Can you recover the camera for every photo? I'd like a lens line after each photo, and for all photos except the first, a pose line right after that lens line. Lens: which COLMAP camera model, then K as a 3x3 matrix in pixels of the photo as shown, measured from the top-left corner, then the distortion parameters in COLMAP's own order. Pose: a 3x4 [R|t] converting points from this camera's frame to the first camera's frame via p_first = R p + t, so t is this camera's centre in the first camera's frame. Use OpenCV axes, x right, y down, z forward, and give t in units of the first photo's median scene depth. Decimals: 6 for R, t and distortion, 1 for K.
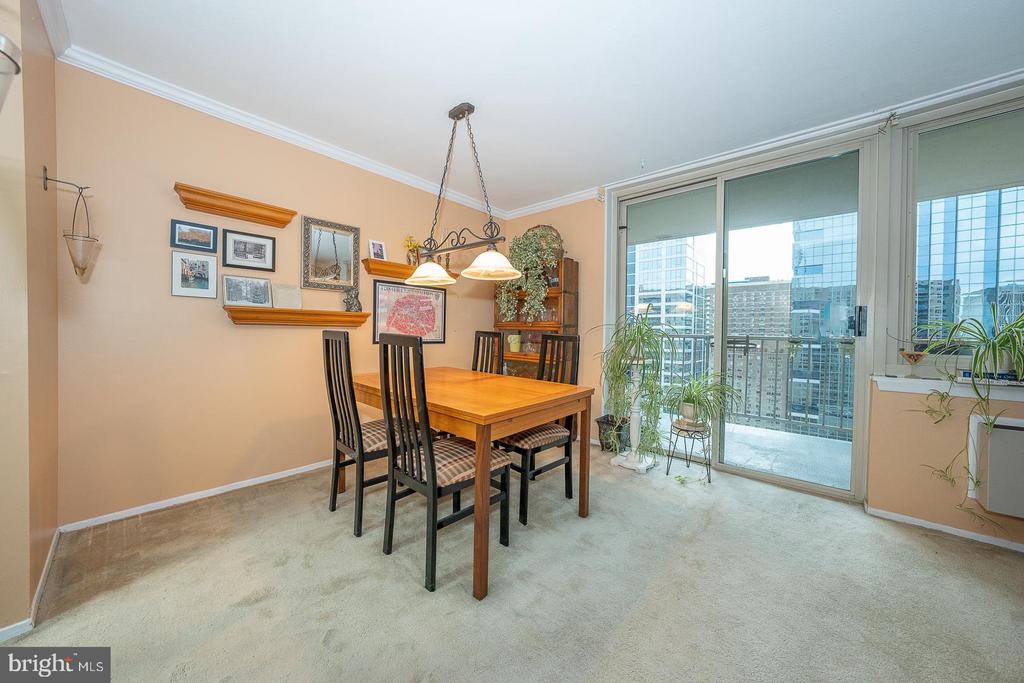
lens RADIAL K [[359.6, 0, 512.4], [0, 359.6, 336.5], [0, 0, 1]] dist [-0.001509, -0.000215]
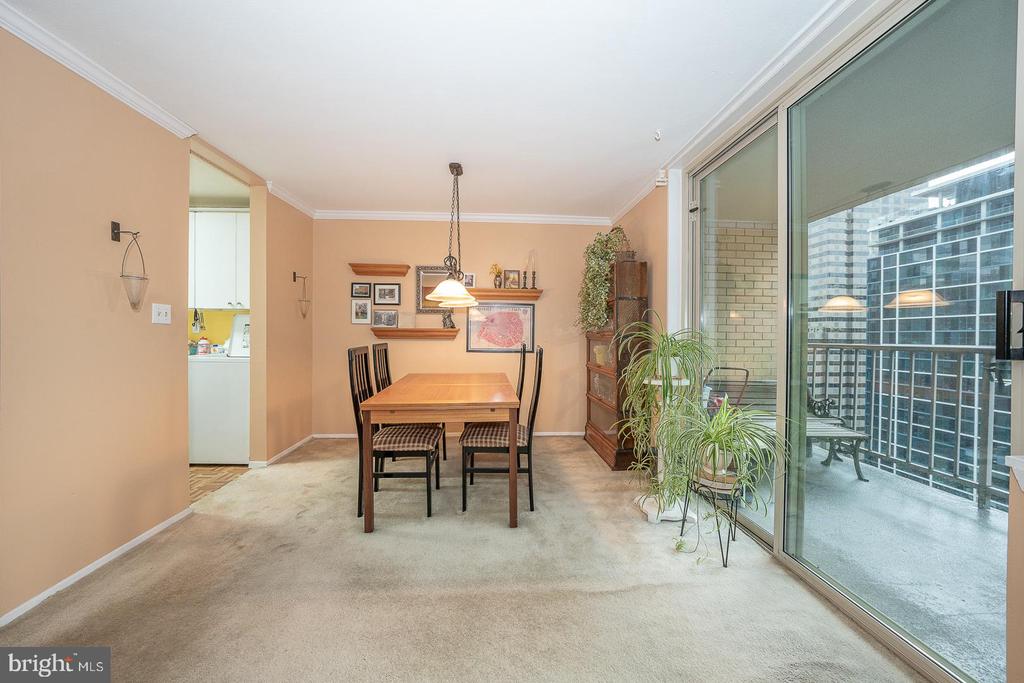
lens RADIAL K [[359.6, 0, 512.6], [0, 359.6, 342.9], [0, 0, 1]] dist [-0.001509, -0.000215]
pose [[0.695464, -0.004048, -0.718549, 0.877973], [-0.007098, 0.999897, -0.012503, 0.002478], [0.718526, 0.013796, 0.695364, 0.283563]]
